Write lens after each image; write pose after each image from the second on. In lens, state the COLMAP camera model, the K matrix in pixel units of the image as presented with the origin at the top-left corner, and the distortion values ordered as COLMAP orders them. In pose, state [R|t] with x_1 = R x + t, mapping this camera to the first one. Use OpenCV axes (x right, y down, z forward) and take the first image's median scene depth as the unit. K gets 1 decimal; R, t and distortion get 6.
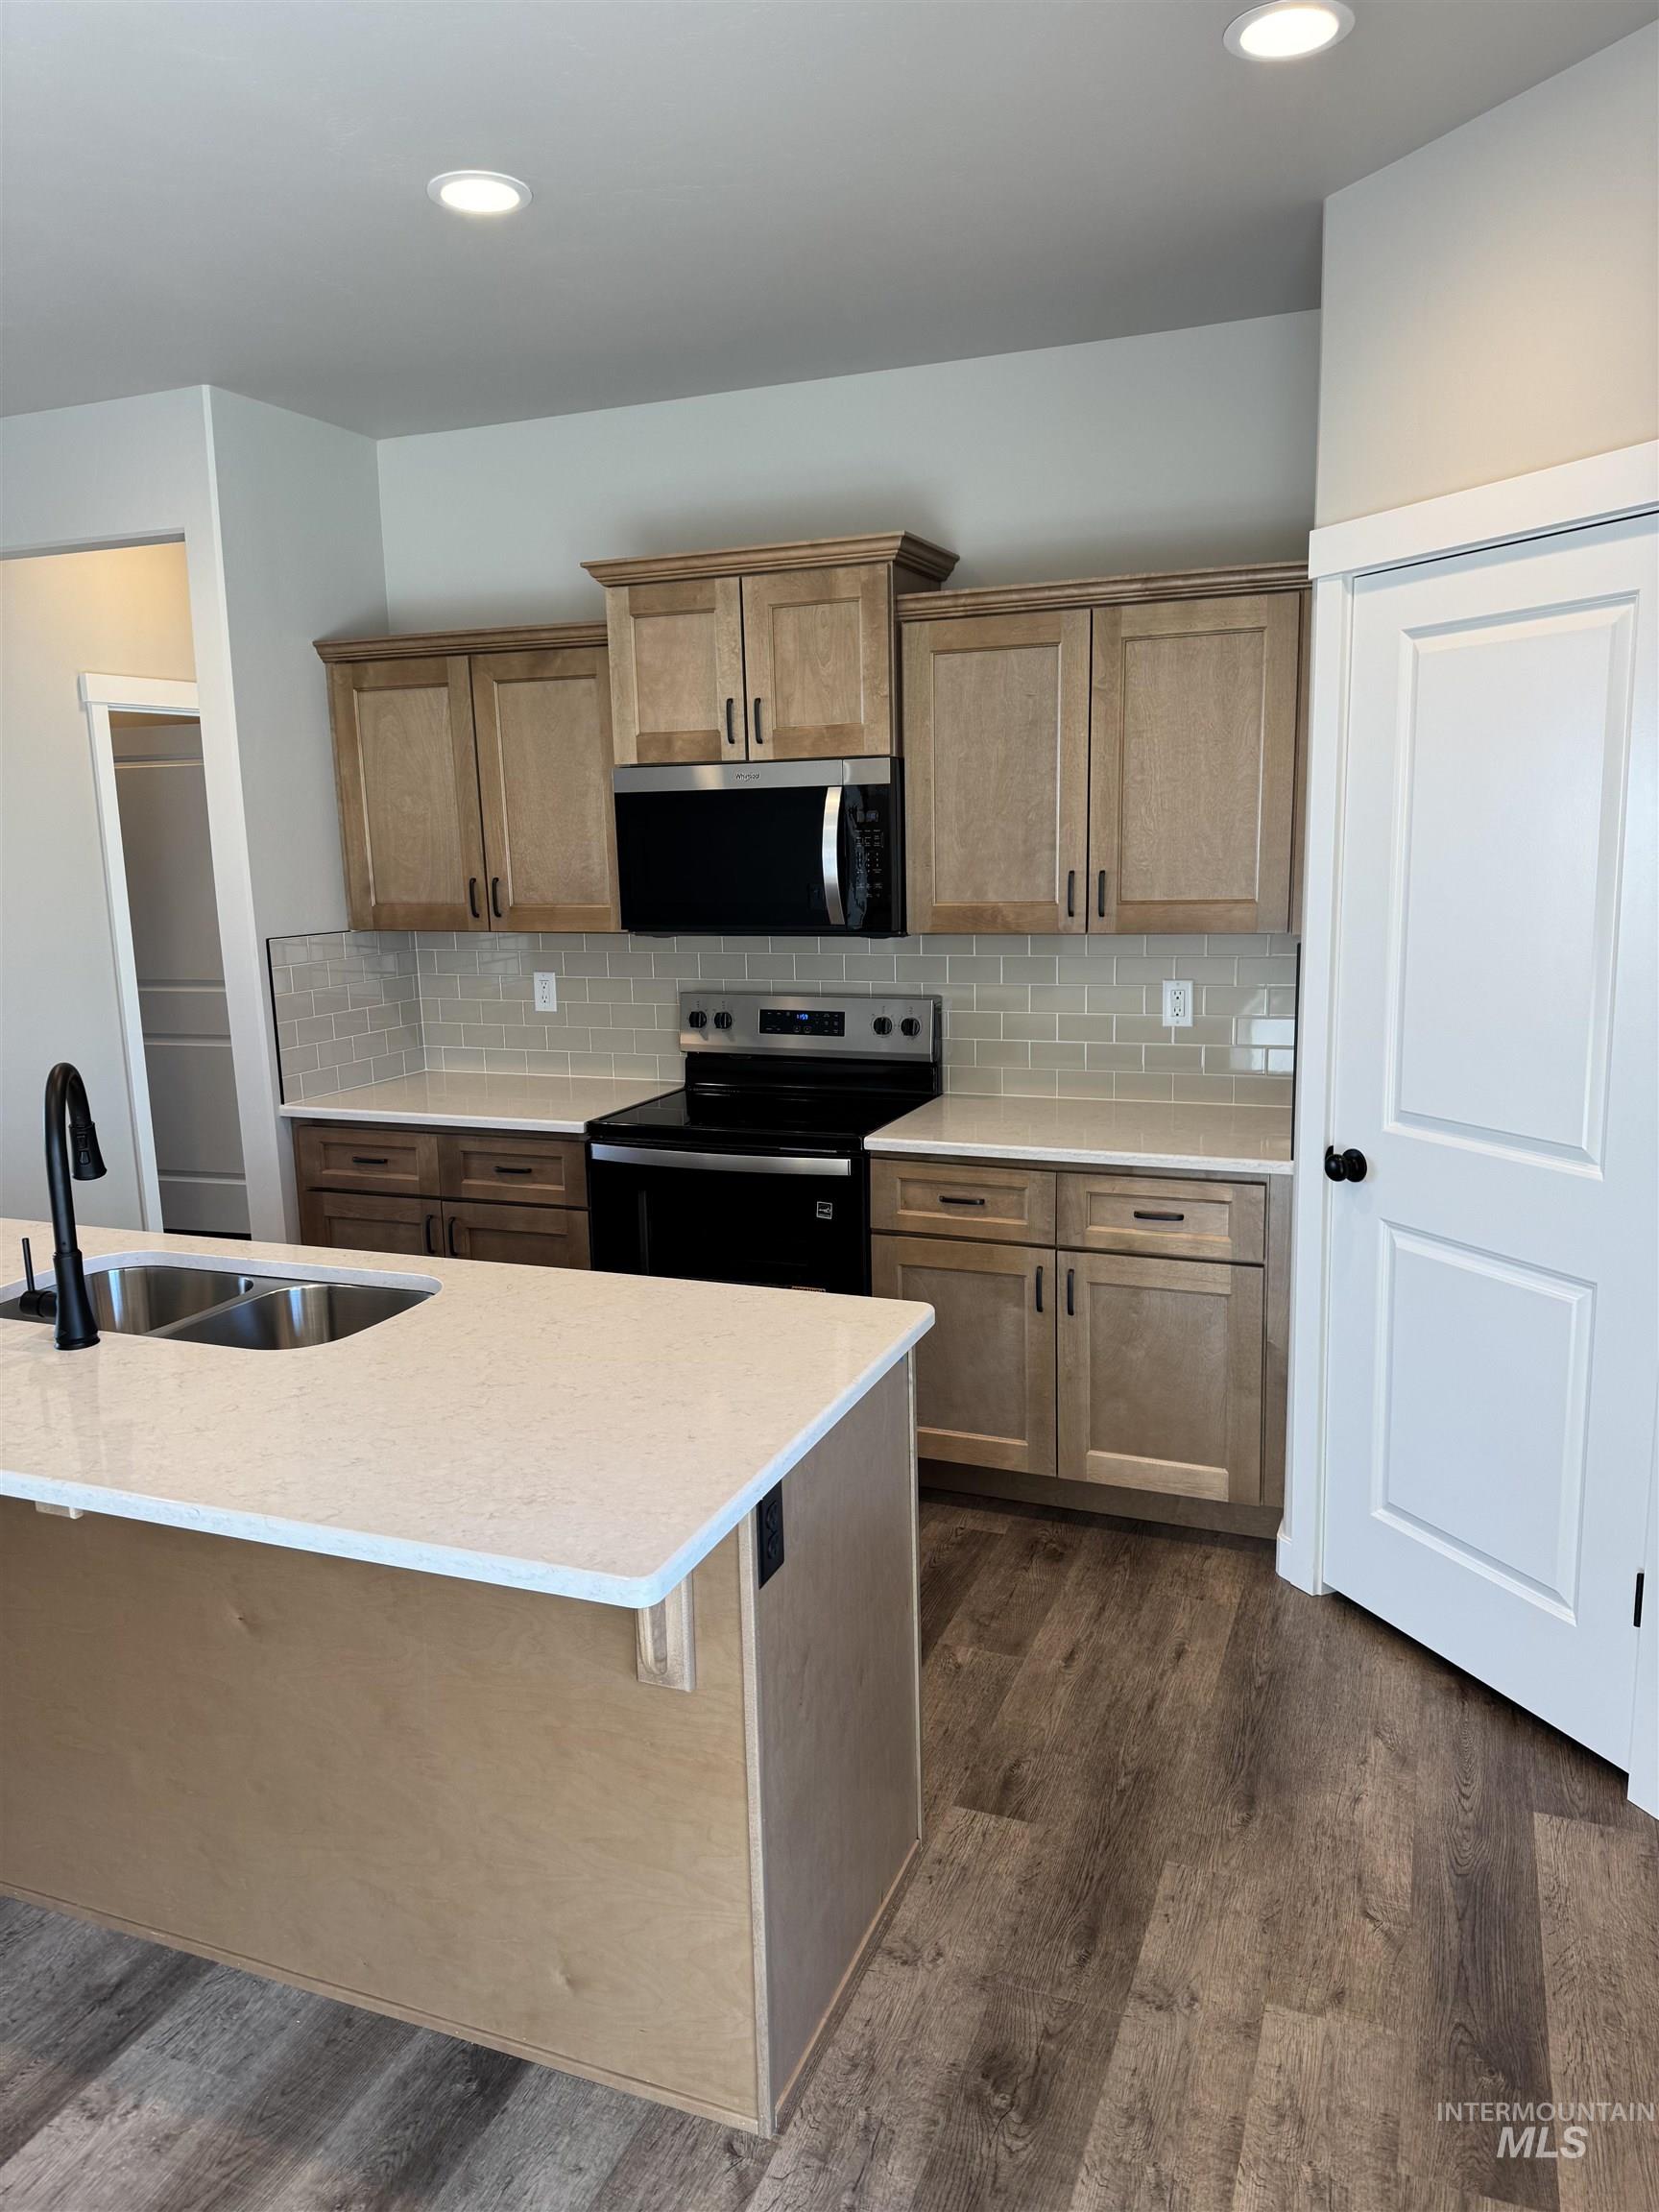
lens RADIAL K [[1572.0, 0, 829.5], [0, 1572.0, 1106.0], [0, 0, 1]] dist [0.016883, -0.020653]
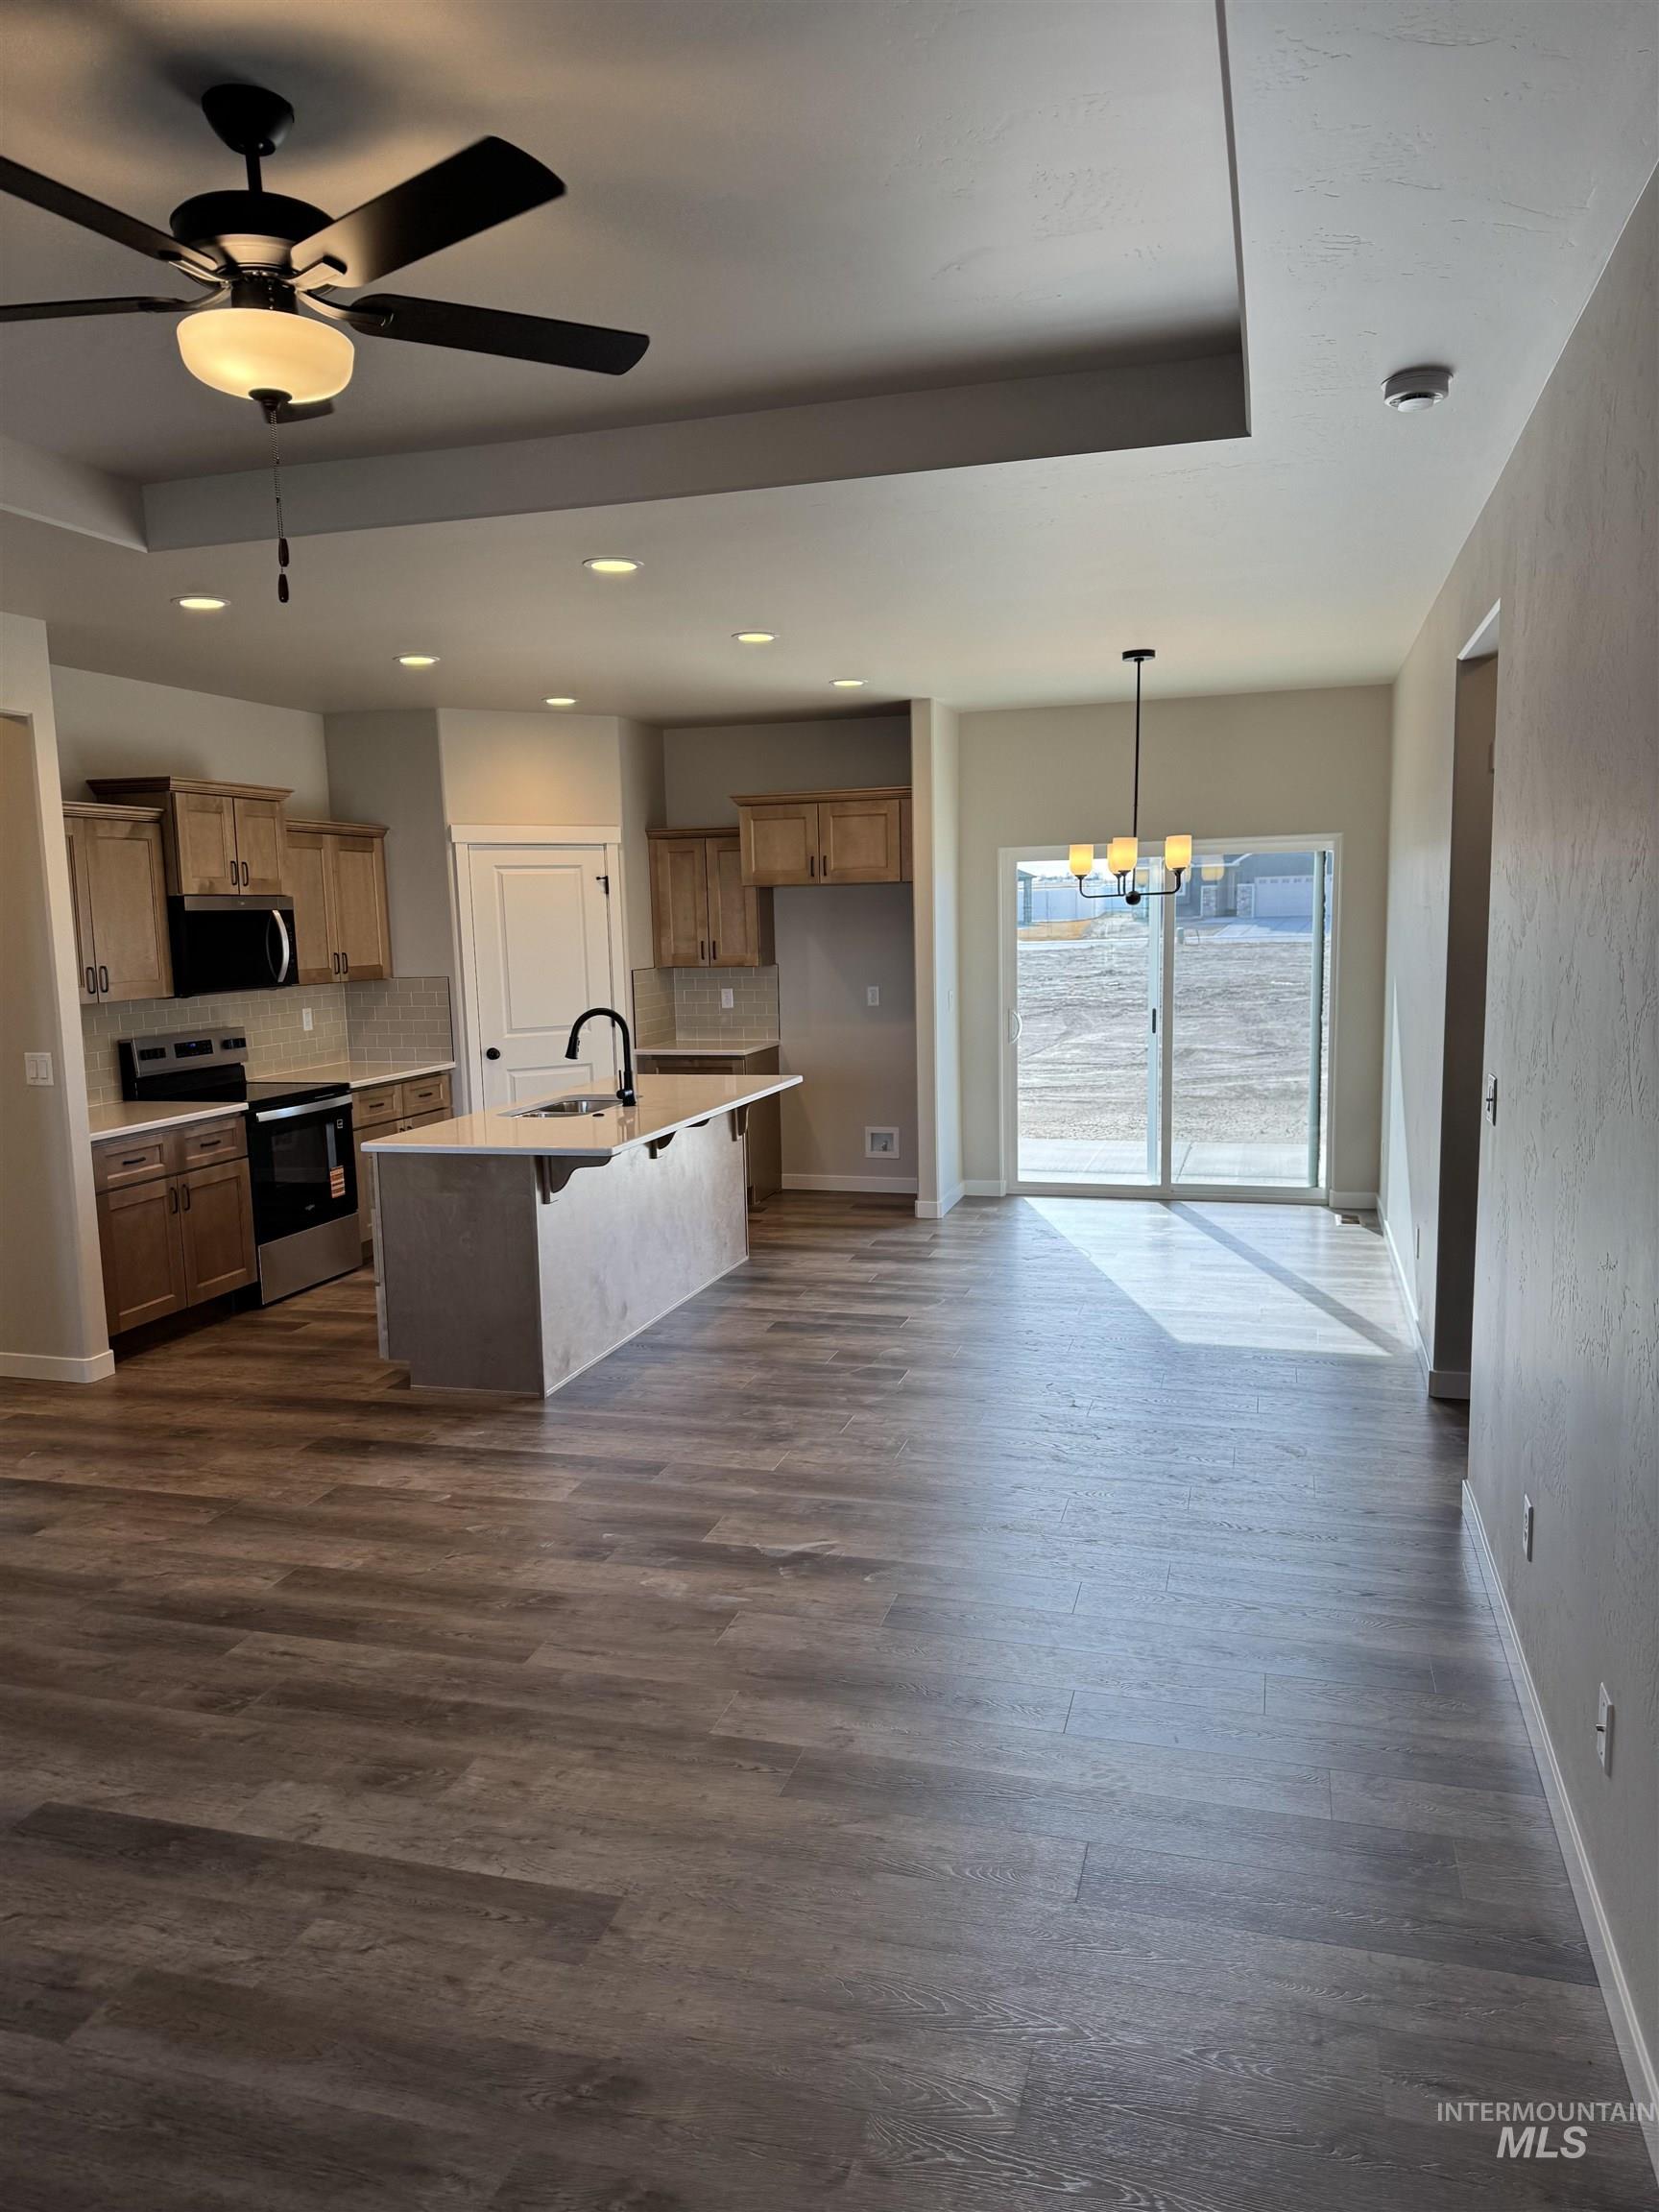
lens RADIAL K [[1572.0, 0, 829.5], [0, 1572.0, 1106.0], [0, 0, 1]] dist [0.016883, -0.020653]
pose [[-0.103908, -0.096908, 0.989855, -2.033554], [0.199489, 0.972986, 0.116197, -0.061962], [-0.974375, 0.209539, -0.081769, 0.567588]]
